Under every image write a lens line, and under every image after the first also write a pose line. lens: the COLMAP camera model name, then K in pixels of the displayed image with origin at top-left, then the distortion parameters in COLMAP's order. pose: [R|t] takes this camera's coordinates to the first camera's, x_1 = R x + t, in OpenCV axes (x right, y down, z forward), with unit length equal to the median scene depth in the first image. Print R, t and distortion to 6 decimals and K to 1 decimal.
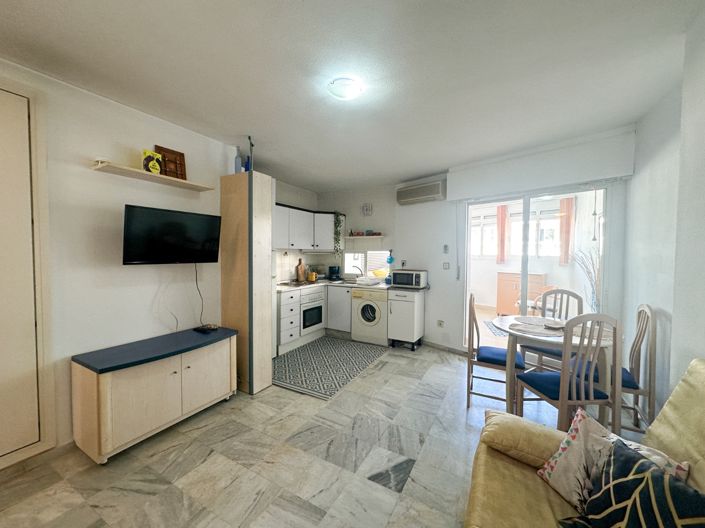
lens RADIAL K [[279.7, 0, 353.4], [0, 279.7, 262.5], [0, 0, 1]] dist [-0.002093, 0.000263]
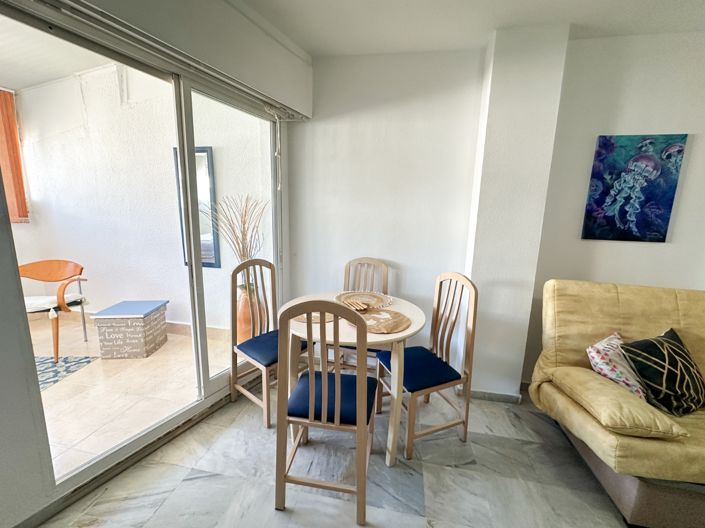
lens RADIAL K [[279.7, 0, 352.1], [0, 279.7, 263.1], [0, 0, 1]] dist [-0.002093, 0.000263]
pose [[-0.316200, -0.177540, 0.931932, 0.029112], [-0.003014, 0.982516, 0.186154, -0.017461], [-0.948688, 0.056053, -0.311207, 0.805220]]
